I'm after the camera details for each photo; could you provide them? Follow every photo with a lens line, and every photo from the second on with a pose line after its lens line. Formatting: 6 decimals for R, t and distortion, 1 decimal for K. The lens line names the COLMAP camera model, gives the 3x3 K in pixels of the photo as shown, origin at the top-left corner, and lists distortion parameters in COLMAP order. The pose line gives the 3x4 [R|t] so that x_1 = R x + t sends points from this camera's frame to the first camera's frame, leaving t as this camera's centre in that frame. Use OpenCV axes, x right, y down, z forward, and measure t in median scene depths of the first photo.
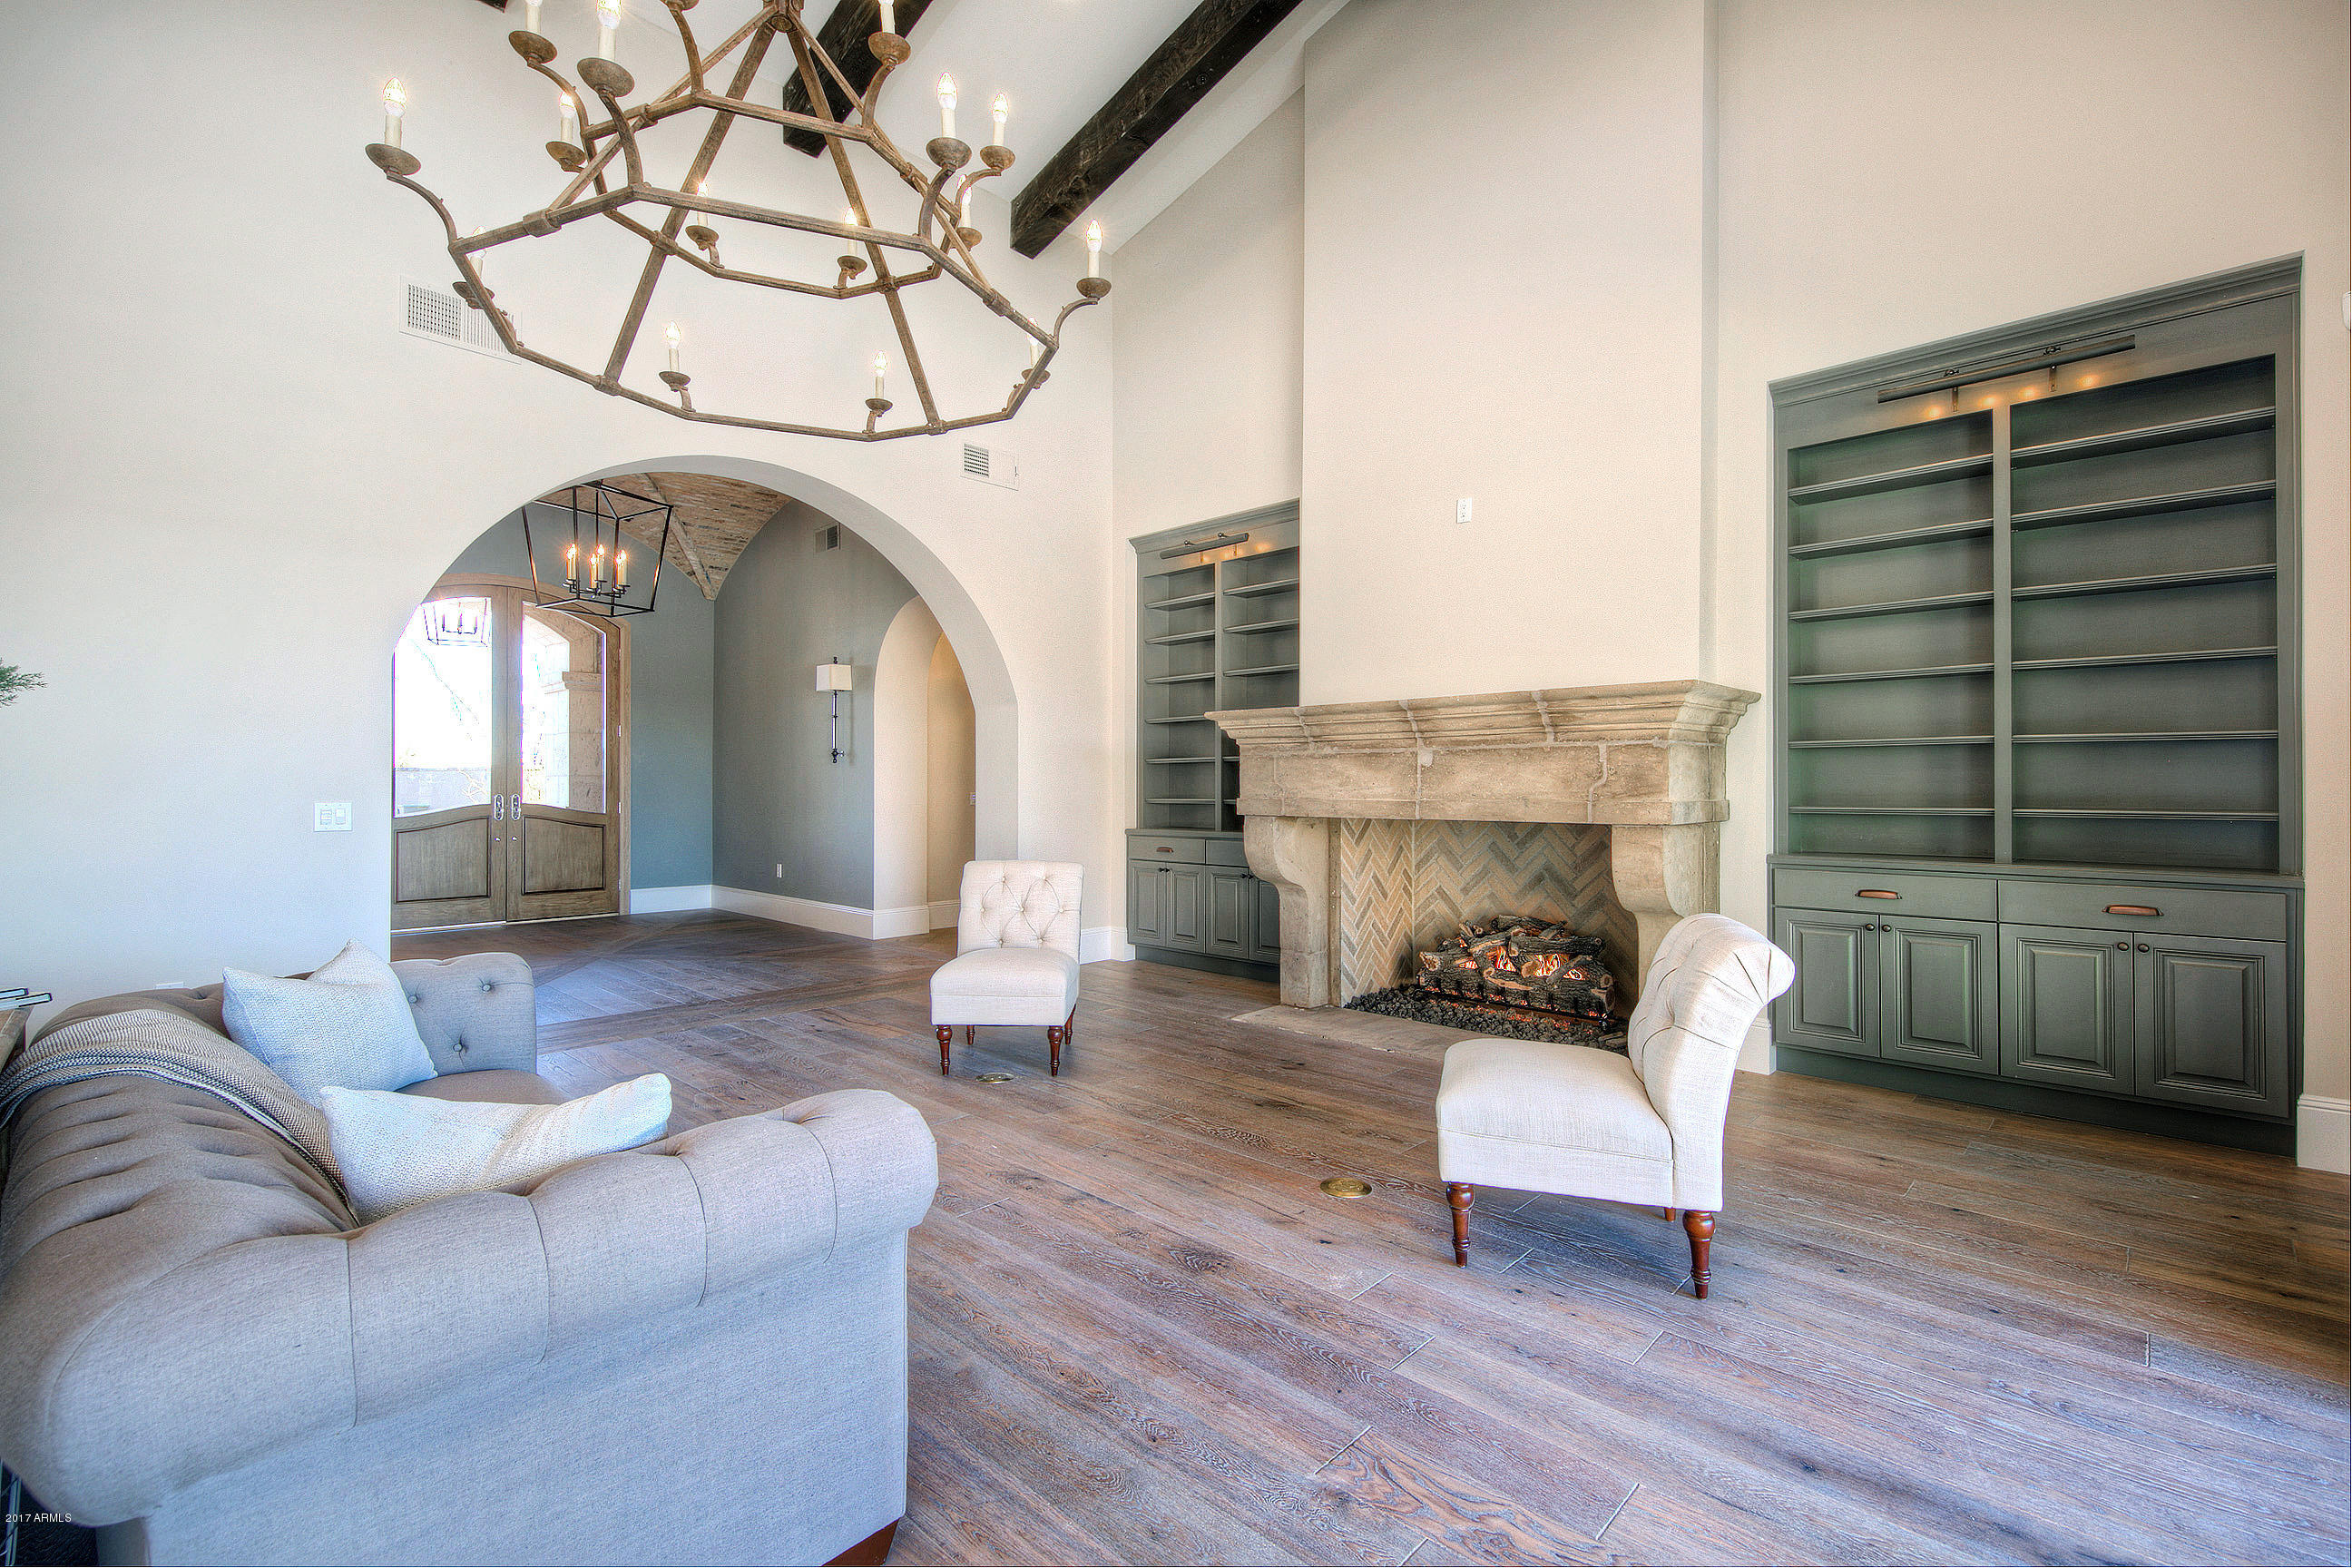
lens RADIAL K [[1022.9, 0, 1171.9], [0, 1022.9, 775.7], [0, 0, 1]] dist [0.001419, -0.000328]
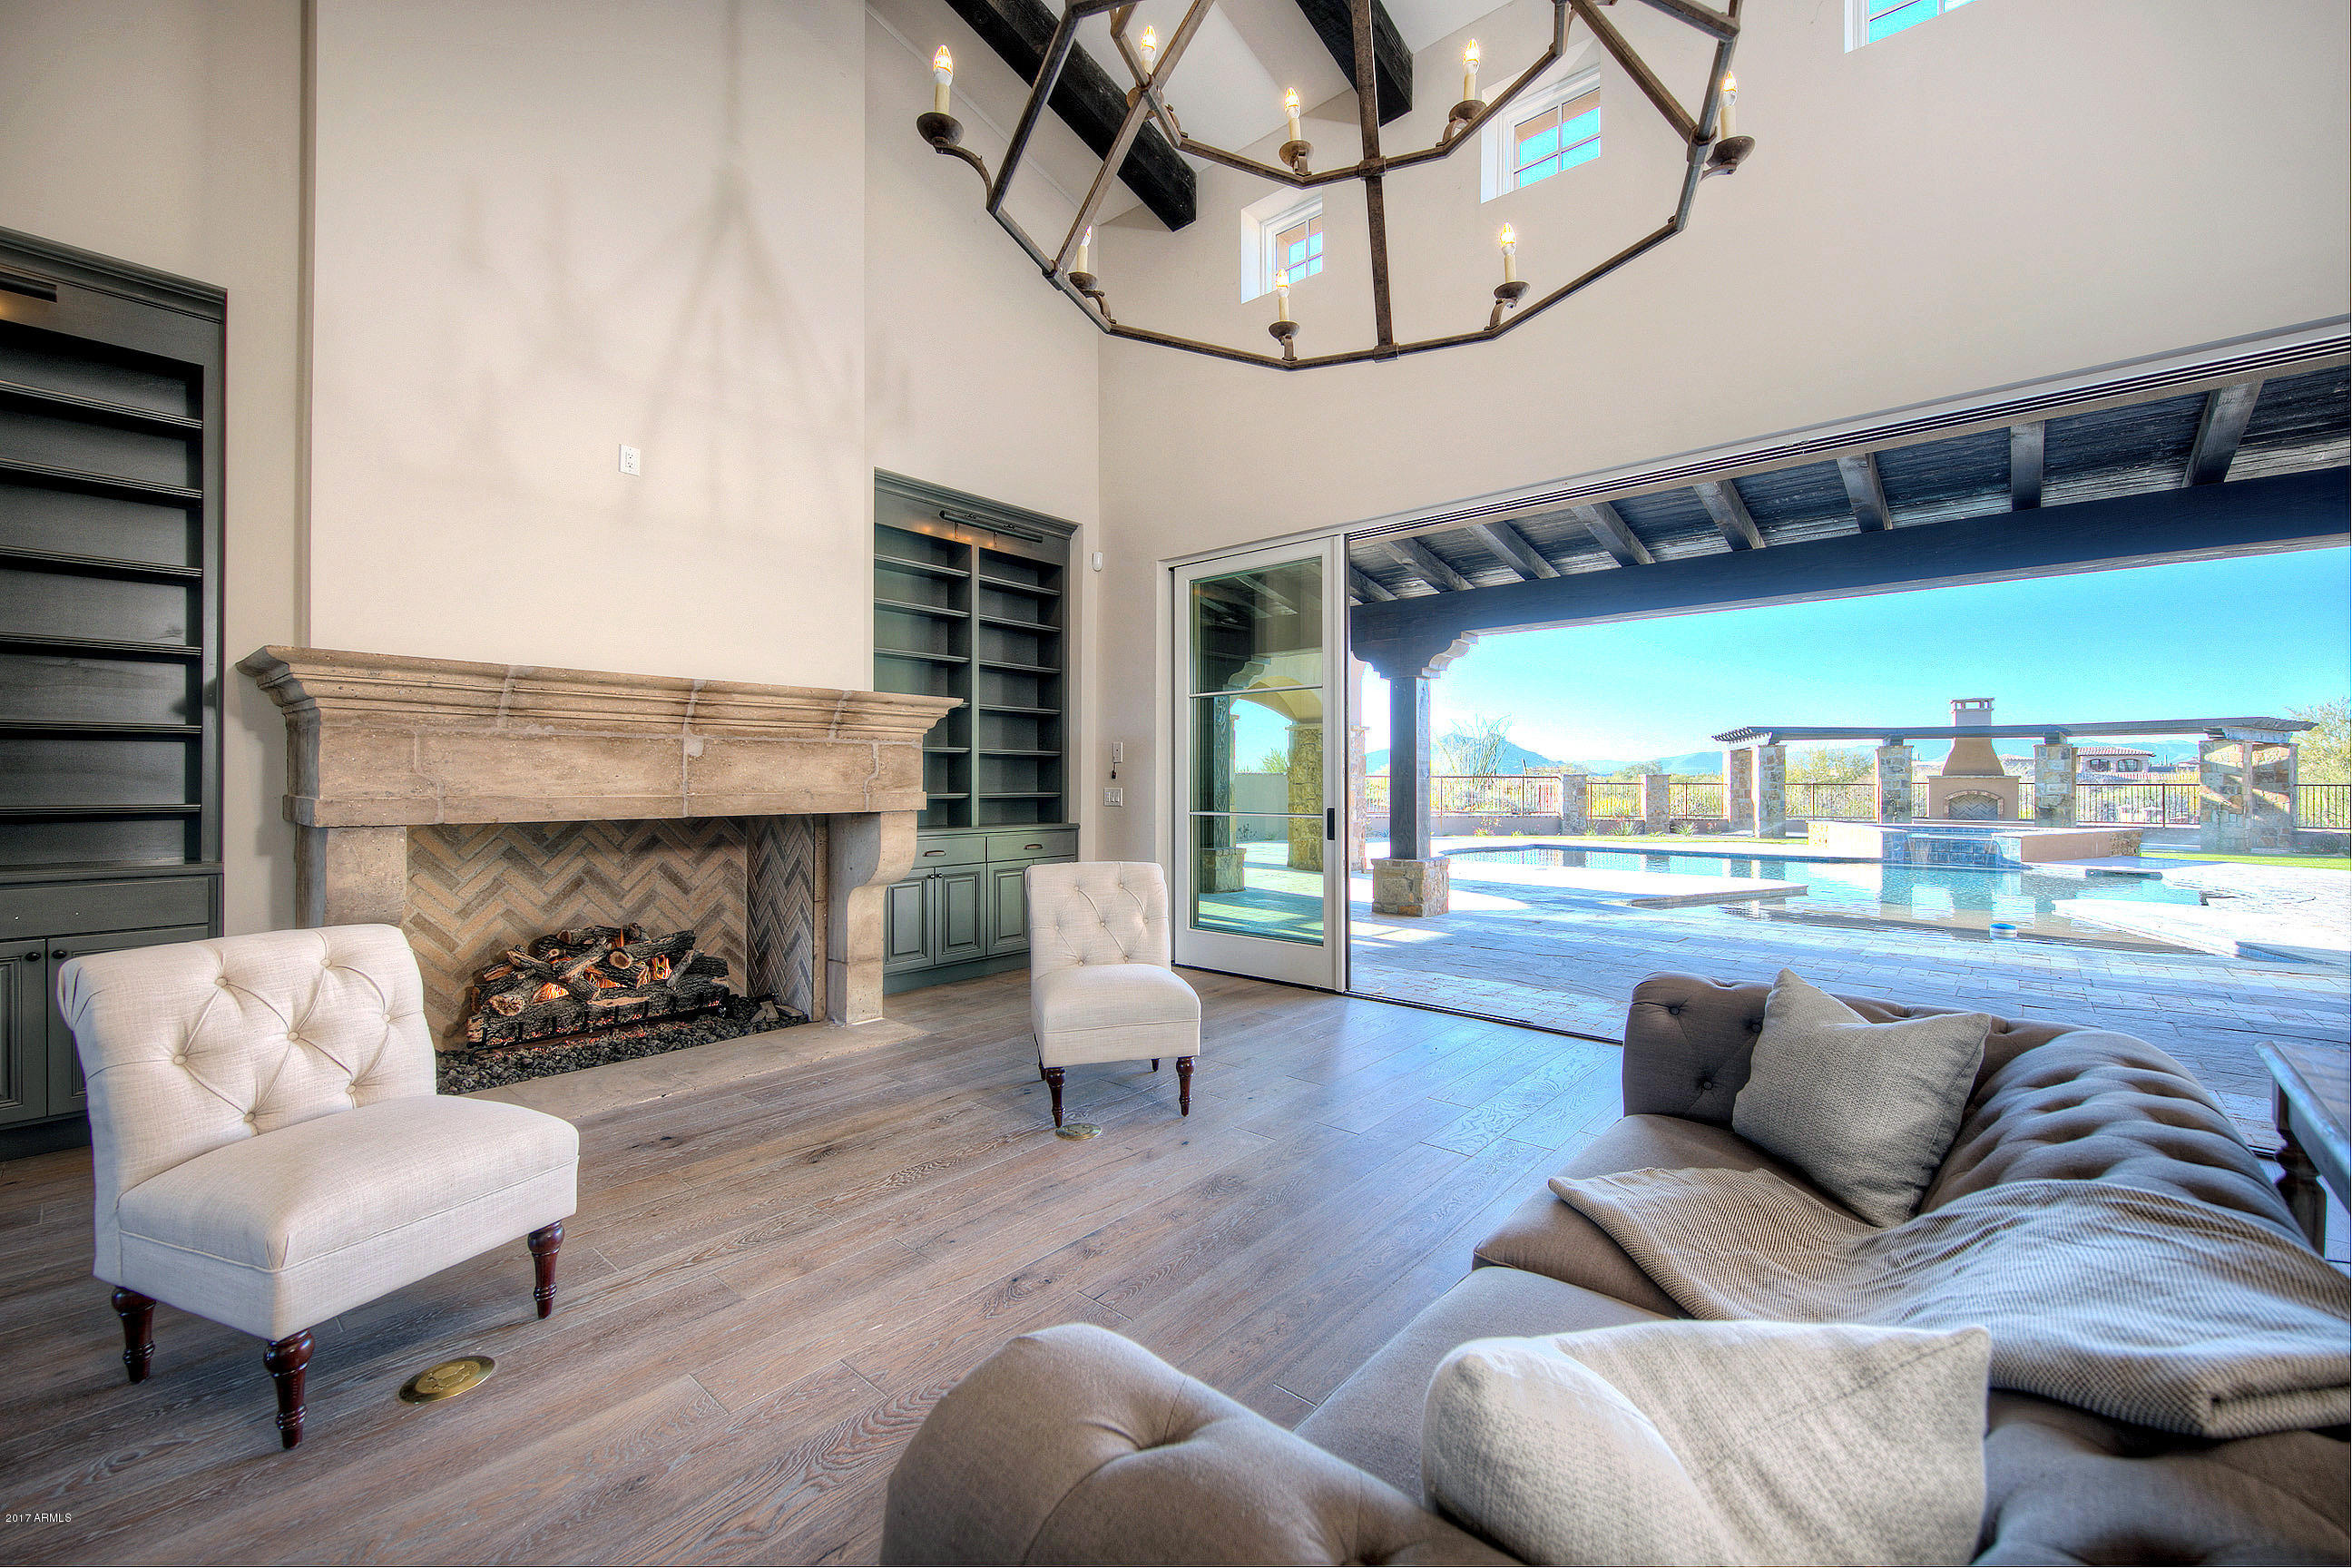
lens RADIAL K [[939.4, 0, 1192.3], [0, 939.4, 777.0], [0, 0, 1]] dist [0.010242, -0.000373]
pose [[-0.050259, 0.004615, 0.998726, -0.605995], [-0.009945, 0.999937, -0.005121, 0.008629], [-0.998687, -0.010190, -0.050210, 0.638666]]
